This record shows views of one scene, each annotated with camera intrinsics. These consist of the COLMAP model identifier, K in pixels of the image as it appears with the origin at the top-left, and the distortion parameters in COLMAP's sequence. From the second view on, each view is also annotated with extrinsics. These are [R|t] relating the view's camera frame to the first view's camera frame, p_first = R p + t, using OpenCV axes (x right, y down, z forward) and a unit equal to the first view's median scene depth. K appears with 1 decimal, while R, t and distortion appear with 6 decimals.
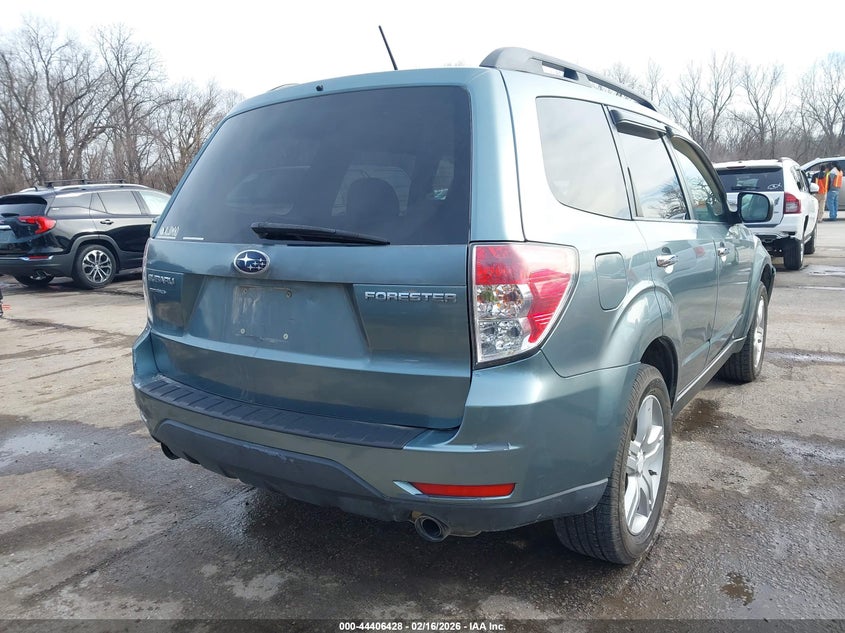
lens RADIAL K [[657.3, 0, 413.9], [0, 657.3, 317.9], [0, 0, 1]] dist [0.073132, -0.110873]
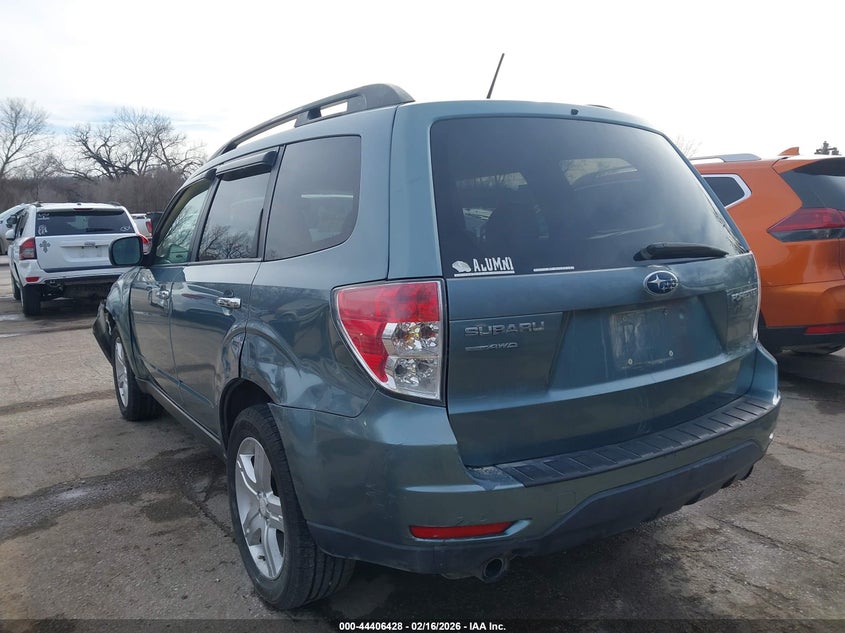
lens RADIAL K [[657.3, 0, 413.9], [0, 657.3, 317.9], [0, 0, 1]] dist [0.073132, -0.110873]
pose [[0.380880, -0.115857, 0.917337, -1.205602], [0.178293, 0.982702, 0.050085, -0.138921], [-0.907272, 0.144478, 0.394948, 0.889492]]
